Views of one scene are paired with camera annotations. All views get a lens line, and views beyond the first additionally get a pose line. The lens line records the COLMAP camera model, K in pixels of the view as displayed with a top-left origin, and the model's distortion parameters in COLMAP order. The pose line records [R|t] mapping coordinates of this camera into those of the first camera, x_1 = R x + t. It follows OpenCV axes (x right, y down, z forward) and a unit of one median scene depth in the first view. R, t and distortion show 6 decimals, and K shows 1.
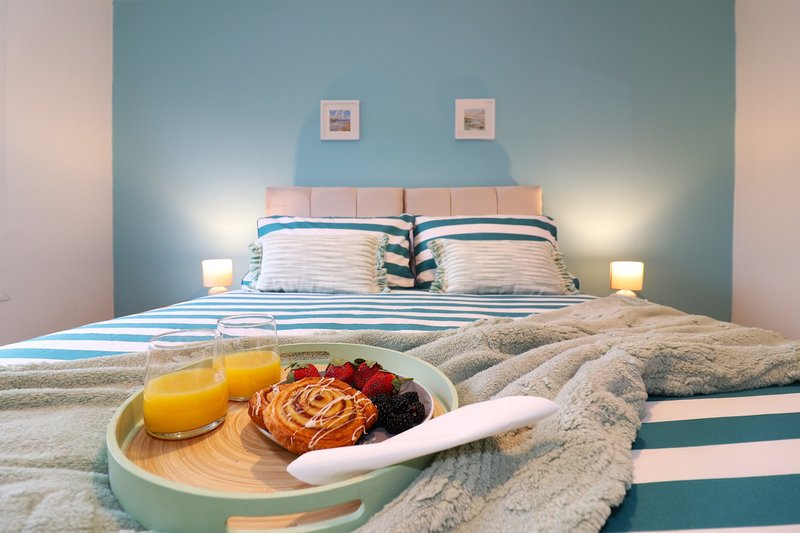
lens RADIAL K [[359.6, 0, 399.5], [0, 359.6, 265.8], [0, 0, 1]] dist [-0.000292, -0.000870]
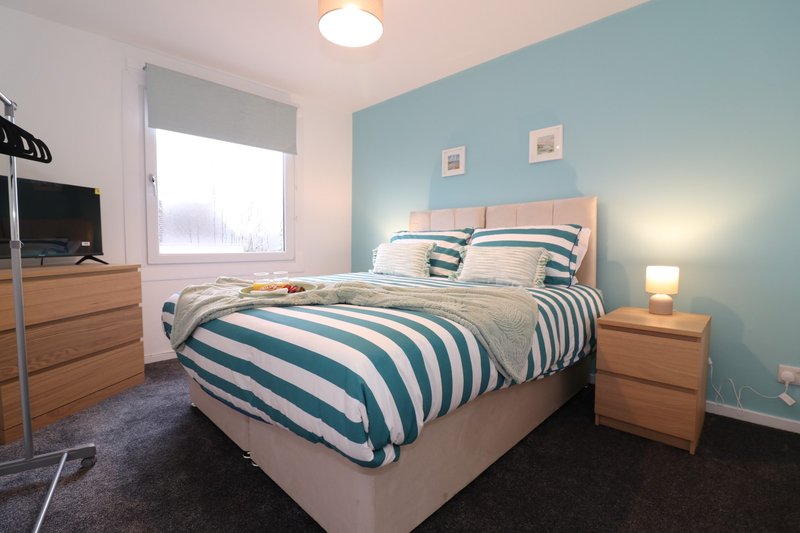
lens RADIAL K [[359.6, 0, 401.3], [0, 359.6, 265.8], [0, 0, 1]] dist [-0.000292, -0.000870]
pose [[0.746995, 0.036623, -0.663820, 0.675674], [-0.034207, 0.999276, 0.016637, -0.004012], [0.663949, 0.010280, 0.747707, -0.224978]]
